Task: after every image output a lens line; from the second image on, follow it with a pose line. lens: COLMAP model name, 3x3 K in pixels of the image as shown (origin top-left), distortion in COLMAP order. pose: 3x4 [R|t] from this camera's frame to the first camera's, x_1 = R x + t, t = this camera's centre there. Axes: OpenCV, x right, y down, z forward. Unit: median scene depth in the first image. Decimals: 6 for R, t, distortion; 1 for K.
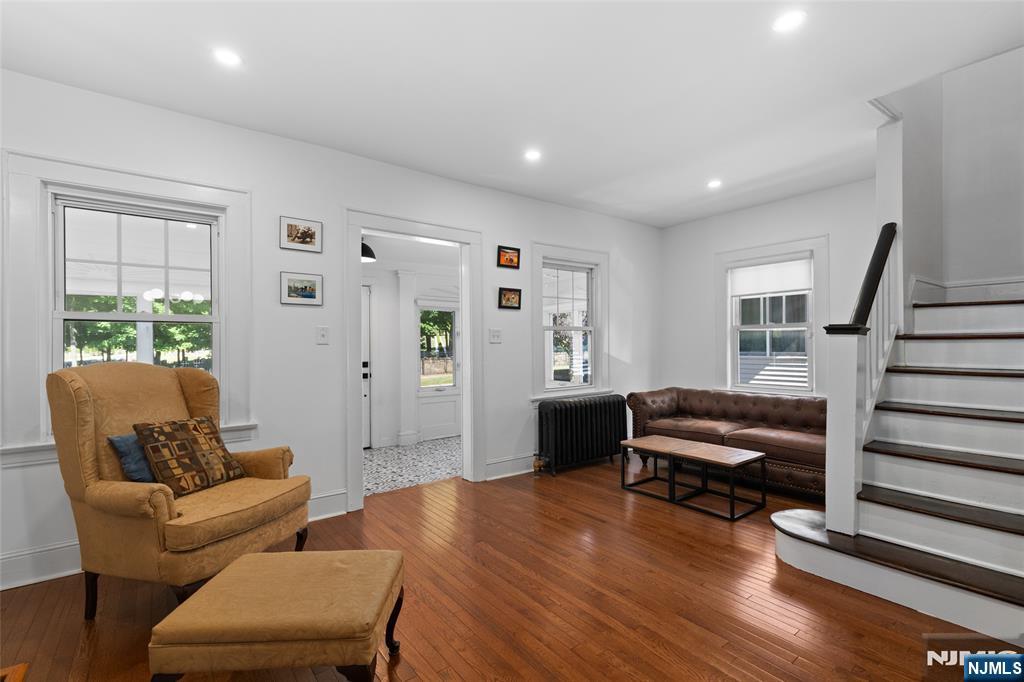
lens RADIAL K [[461.5, 0, 518.5], [0, 461.5, 342.8], [0, 0, 1]] dist [0.014657, -0.003252]
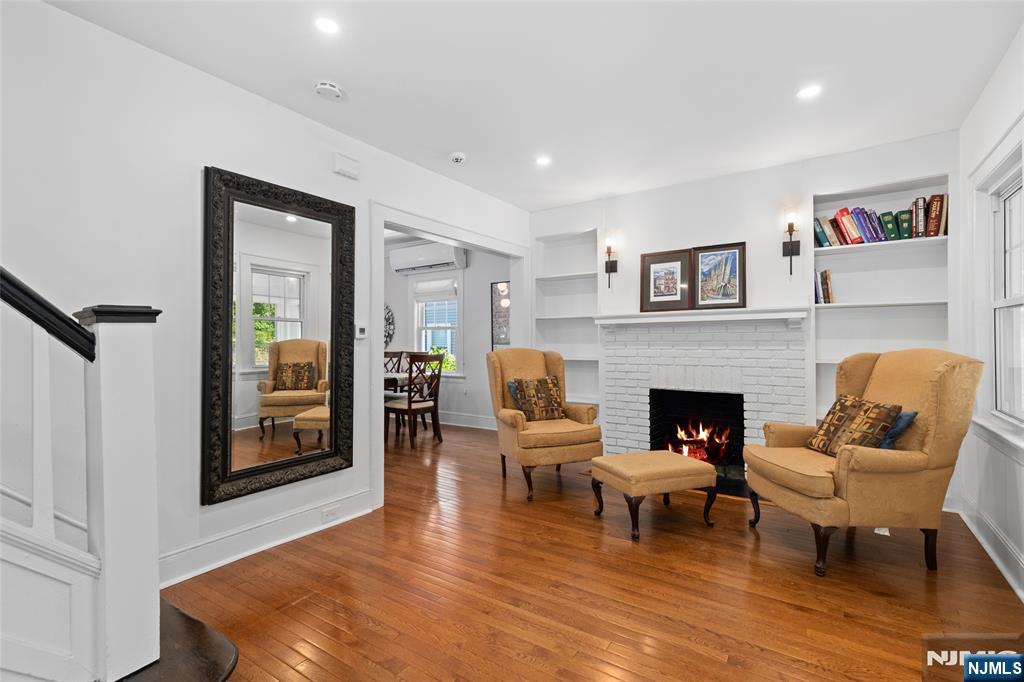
lens RADIAL K [[461.5, 0, 513.2], [0, 461.5, 337.2], [0, 0, 1]] dist [0.014657, -0.003252]
pose [[-0.951844, 0.010892, -0.306390, 0.245239], [0.014804, 0.999836, -0.010448, 0.005665], [0.306226, -0.014481, -0.951849, 1.004658]]
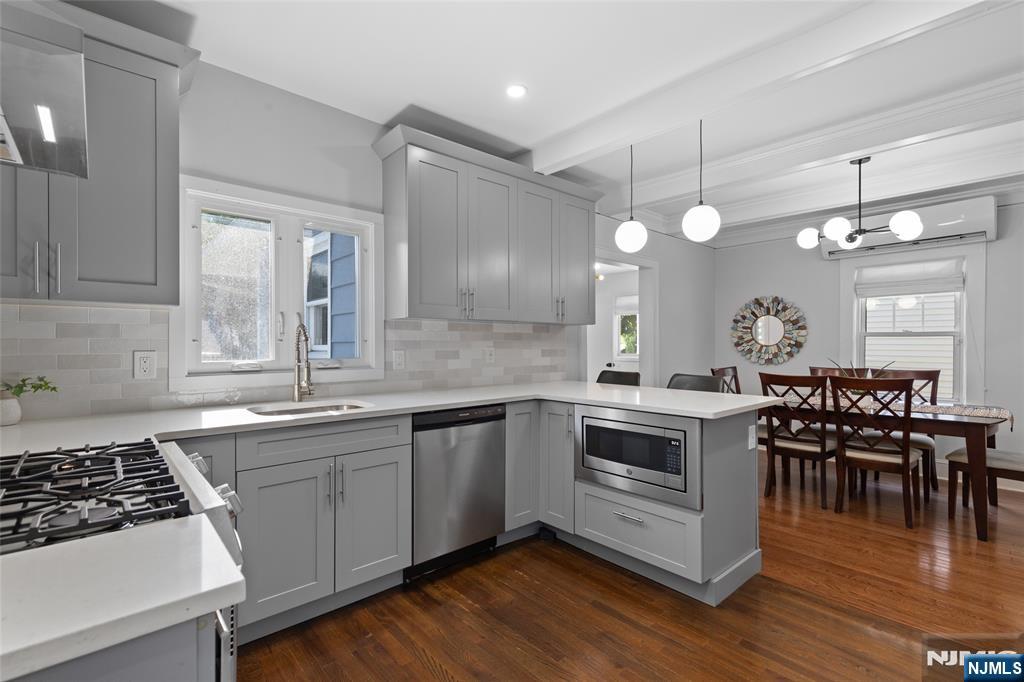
lens RADIAL K [[461.5, 0, 517.3], [0, 461.5, 344.8], [0, 0, 1]] dist [0.014657, -0.003252]
pose [[-0.997404, 0.008813, -0.071465, 1.005726], [0.009003, 0.999957, -0.002327, -0.027931], [0.071441, -0.002965, -0.997440, 0.417387]]
